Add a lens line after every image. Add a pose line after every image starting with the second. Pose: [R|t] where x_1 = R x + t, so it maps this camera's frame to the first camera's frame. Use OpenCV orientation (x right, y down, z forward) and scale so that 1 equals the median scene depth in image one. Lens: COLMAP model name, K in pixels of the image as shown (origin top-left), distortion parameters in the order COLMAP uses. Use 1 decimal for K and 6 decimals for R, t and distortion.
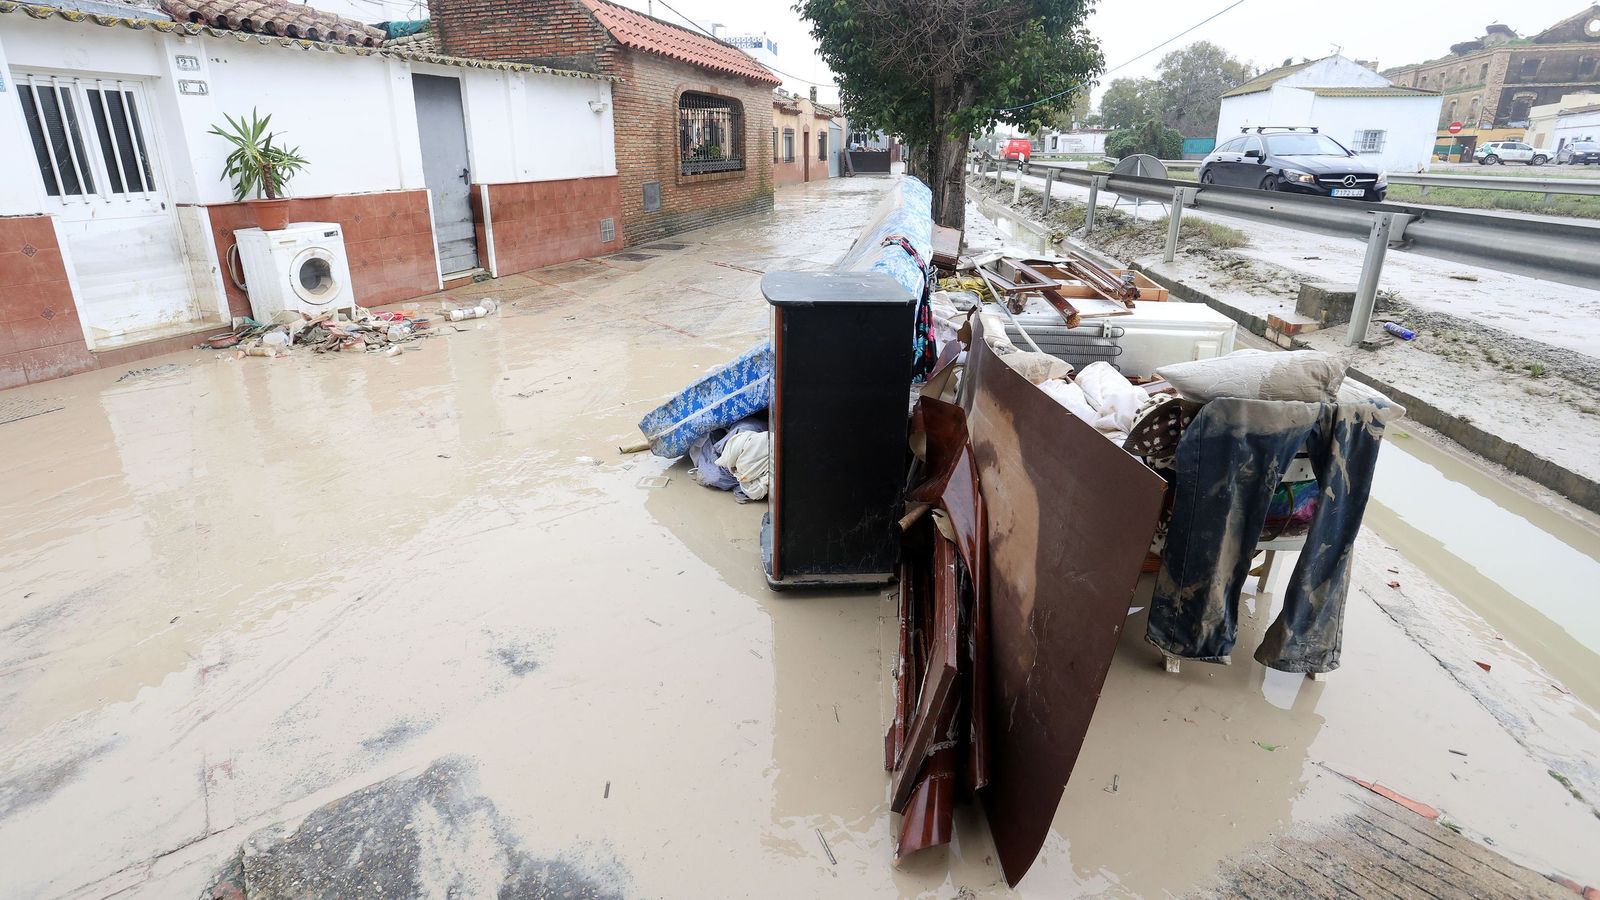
lens RADIAL K [[869.3, 0, 800.0], [0, 869.3, 450.0], [0, 0, 1]] dist [0.003358, -0.000042]
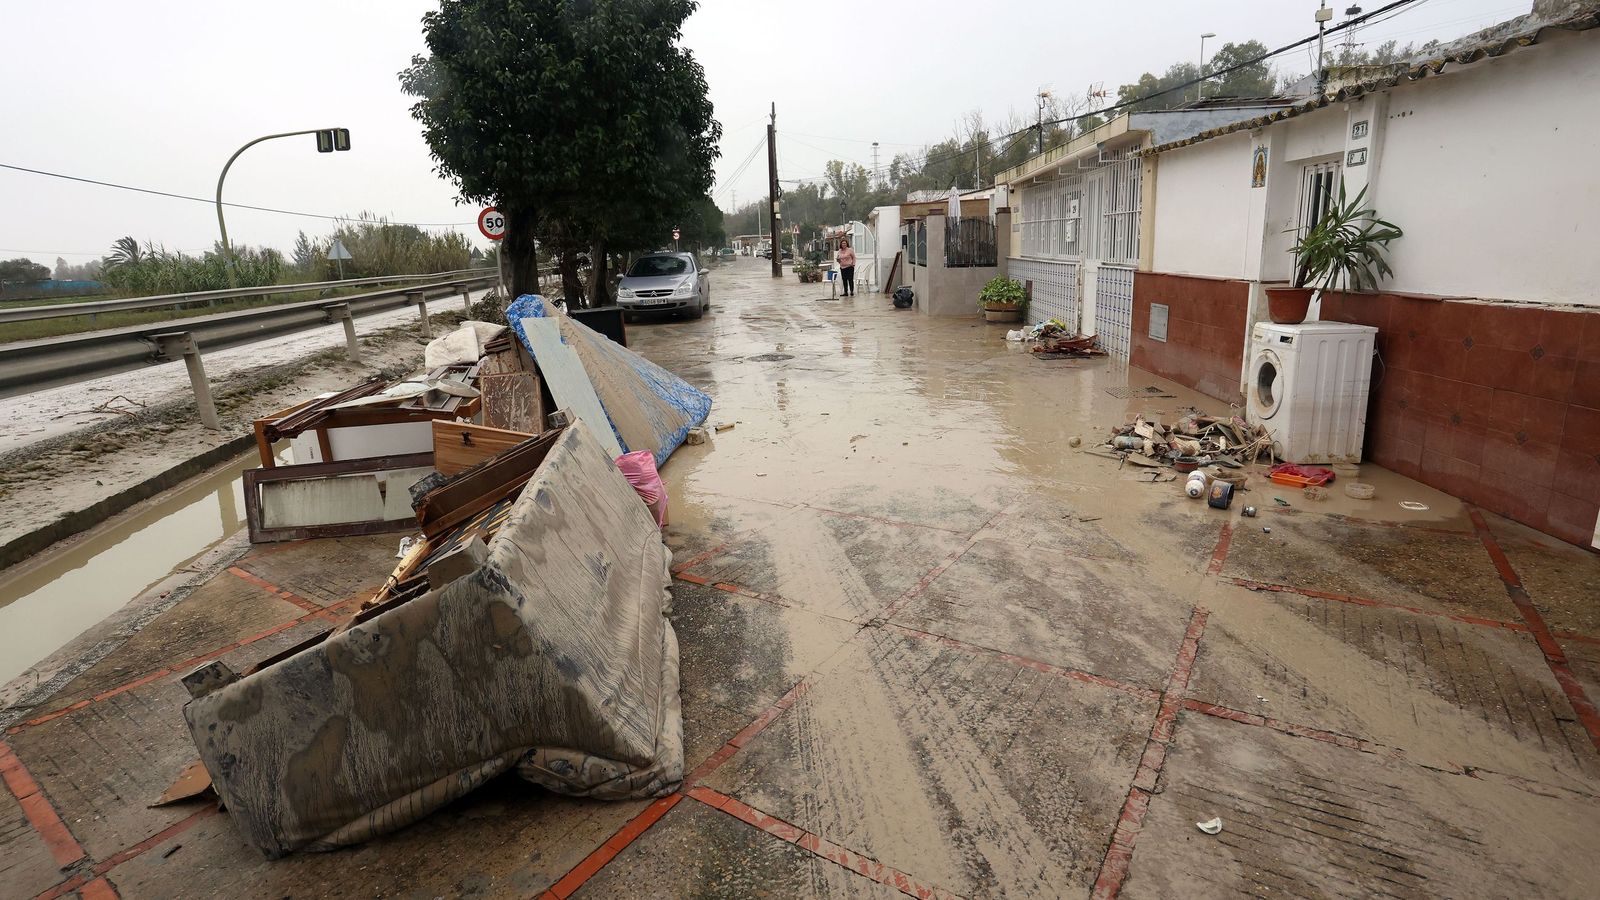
lens RADIAL K [[869.3, 0, 800.0], [0, 869.3, 450.0], [0, 0, 1]] dist [0.003358, -0.000042]
pose [[-0.958901, 0.092970, -0.268078, 0.063574], [-0.064519, 0.848604, 0.525080, -0.445542], [0.276309, 0.520795, -0.807729, 1.284296]]
